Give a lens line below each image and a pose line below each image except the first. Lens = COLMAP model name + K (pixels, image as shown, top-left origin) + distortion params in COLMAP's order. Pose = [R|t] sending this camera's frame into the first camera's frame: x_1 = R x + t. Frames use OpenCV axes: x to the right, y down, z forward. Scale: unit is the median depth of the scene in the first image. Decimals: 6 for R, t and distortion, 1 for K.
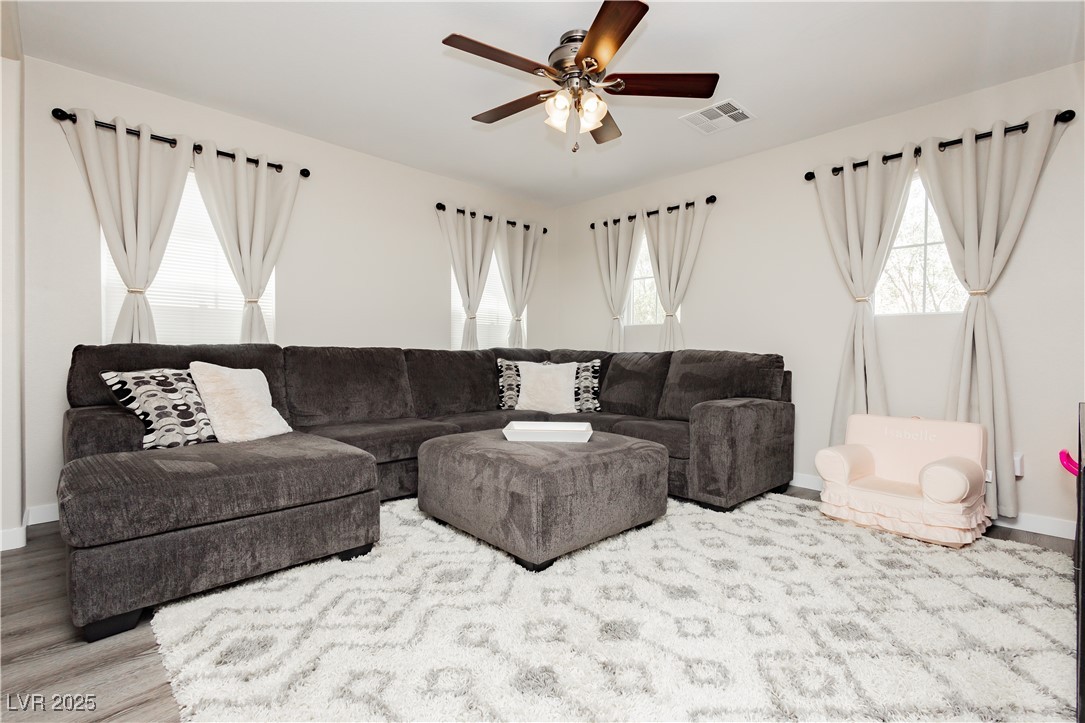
lens RADIAL K [[498.6, 0, 542.5], [0, 498.6, 361.5], [0, 0, 1]] dist [0.002667, -0.000007]
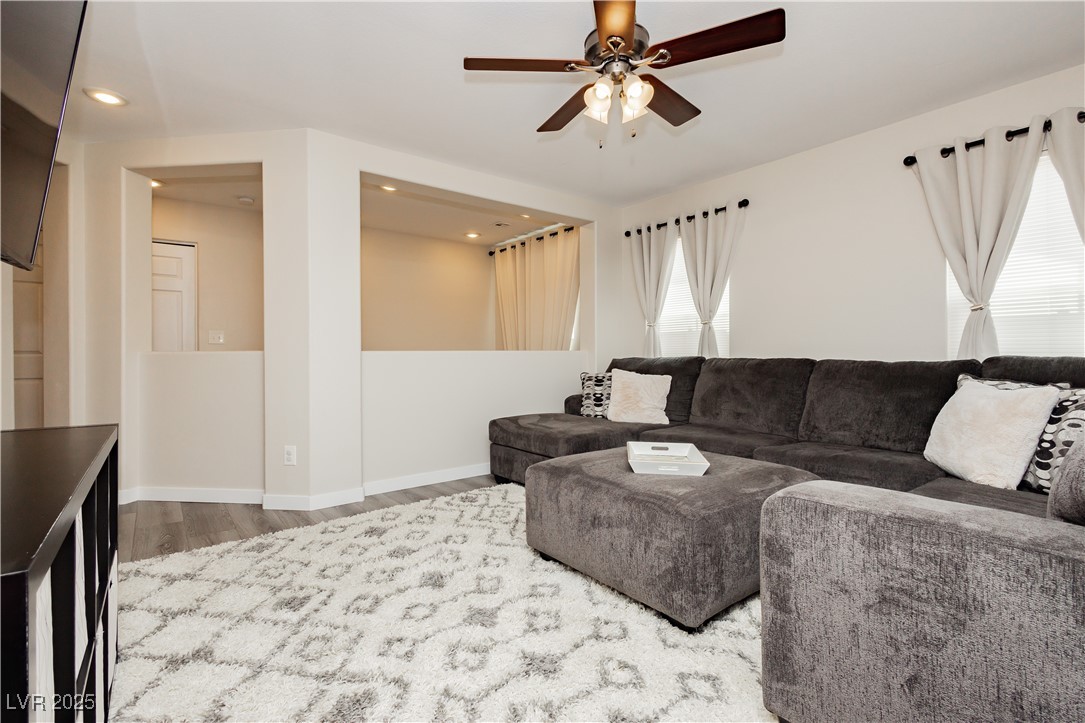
lens RADIAL K [[498.6, 0, 542.5], [0, 498.6, 361.5], [0, 0, 1]] dist [0.002667, -0.000007]
pose [[-0.093721, -0.003366, -0.995593, 0.977576], [-0.025482, 0.999675, -0.000981, -0.016430], [0.995272, 0.025278, -0.093777, 0.964680]]
